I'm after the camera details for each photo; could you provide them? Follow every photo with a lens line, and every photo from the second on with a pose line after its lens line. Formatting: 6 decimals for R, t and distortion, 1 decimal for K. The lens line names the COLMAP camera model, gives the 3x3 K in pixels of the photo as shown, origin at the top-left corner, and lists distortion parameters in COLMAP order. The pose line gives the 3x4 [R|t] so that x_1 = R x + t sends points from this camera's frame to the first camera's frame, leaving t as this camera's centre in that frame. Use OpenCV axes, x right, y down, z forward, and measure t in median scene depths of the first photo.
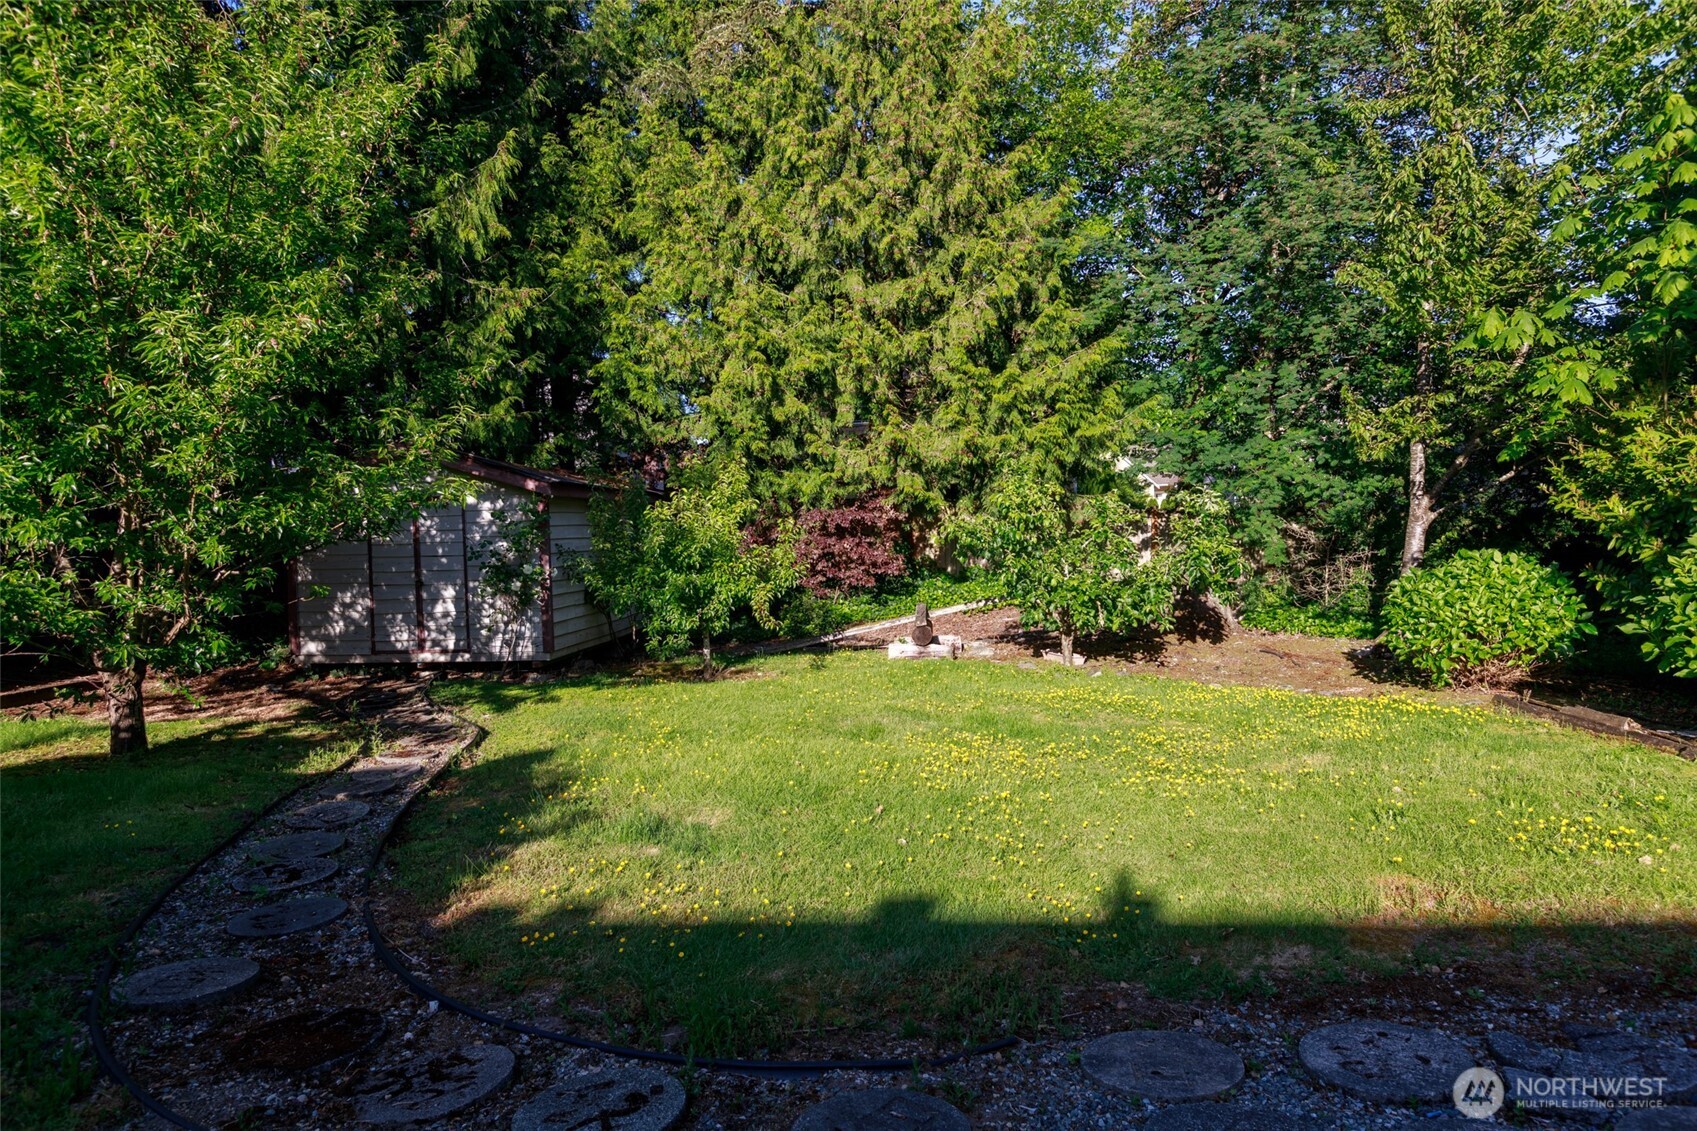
lens RADIAL K [[1072.4, 0, 848.5], [0, 1072.4, 565.5], [0, 0, 1]] dist [0.000323, 0.000331]
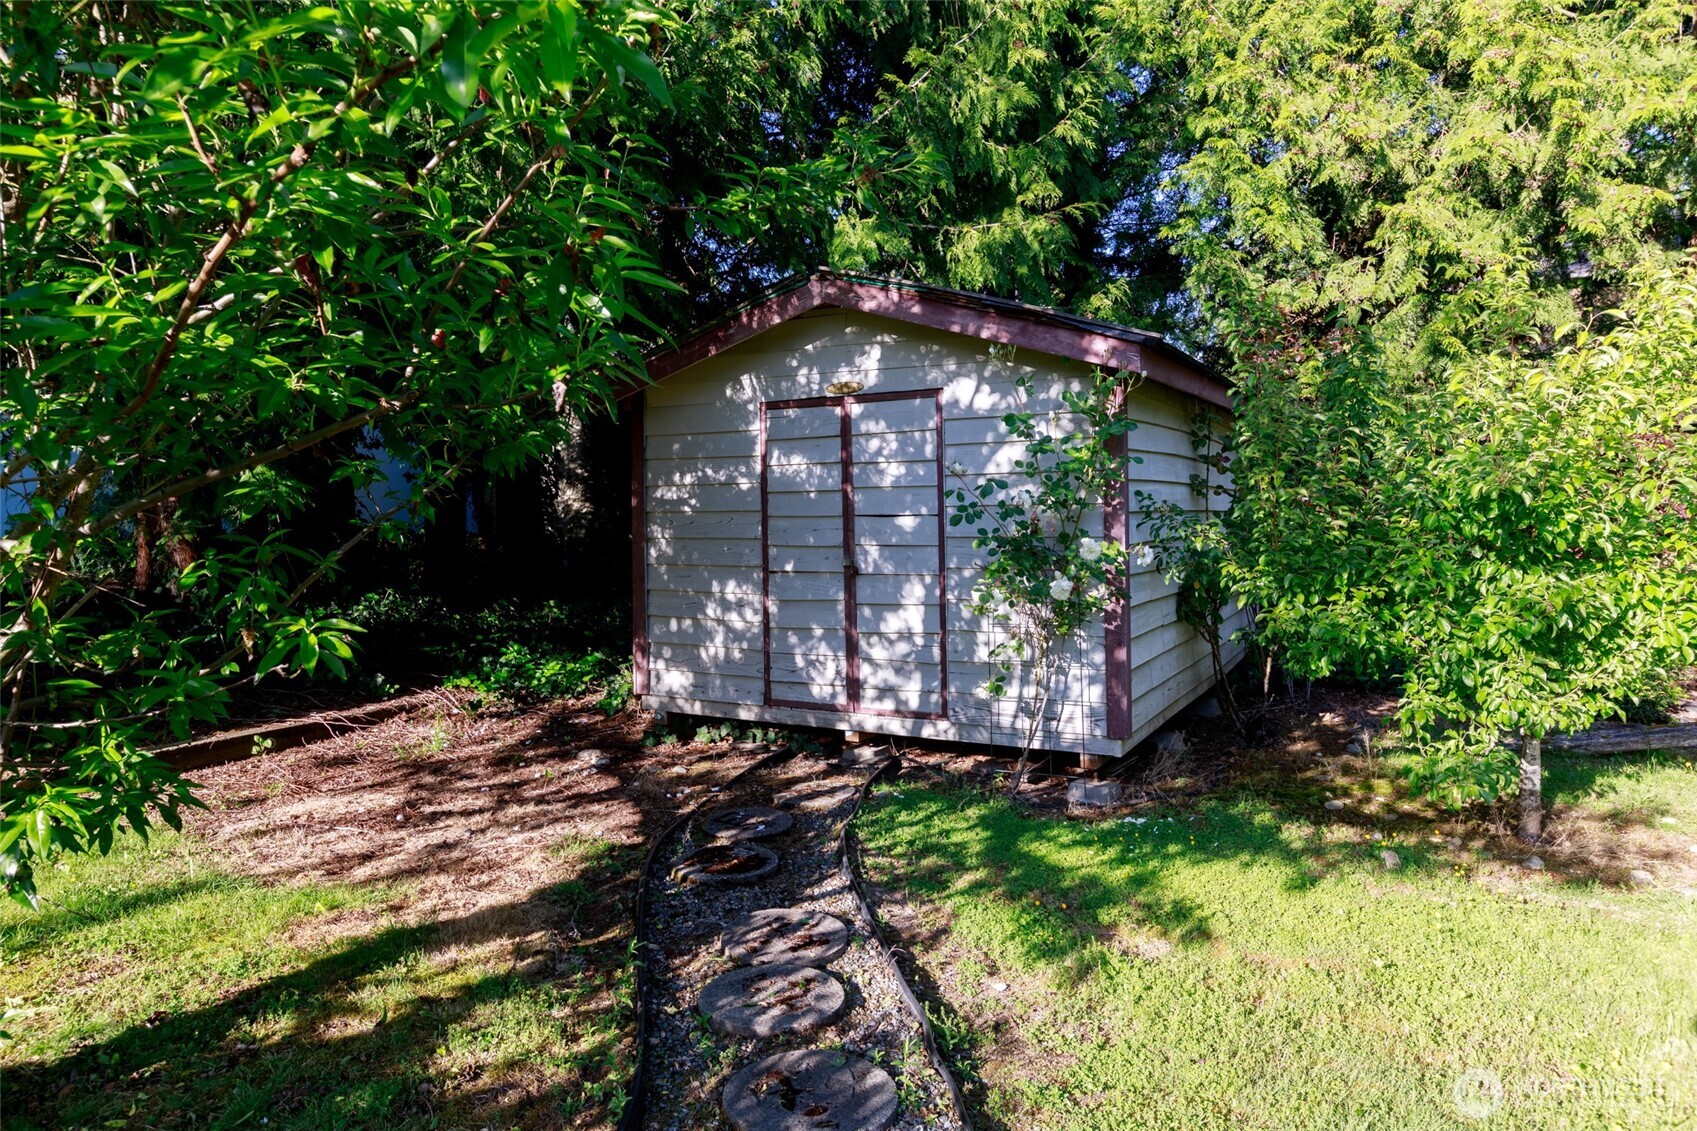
lens RADIAL K [[1072.4, 0, 848.5], [0, 1072.4, 565.5], [0, 0, 1]] dist [0.000323, 0.000331]
pose [[0.907901, 0.033852, -0.417816, -0.198998], [-0.019234, 0.999048, 0.039151, -0.004017], [0.418744, -0.027509, 0.907688, 0.554828]]
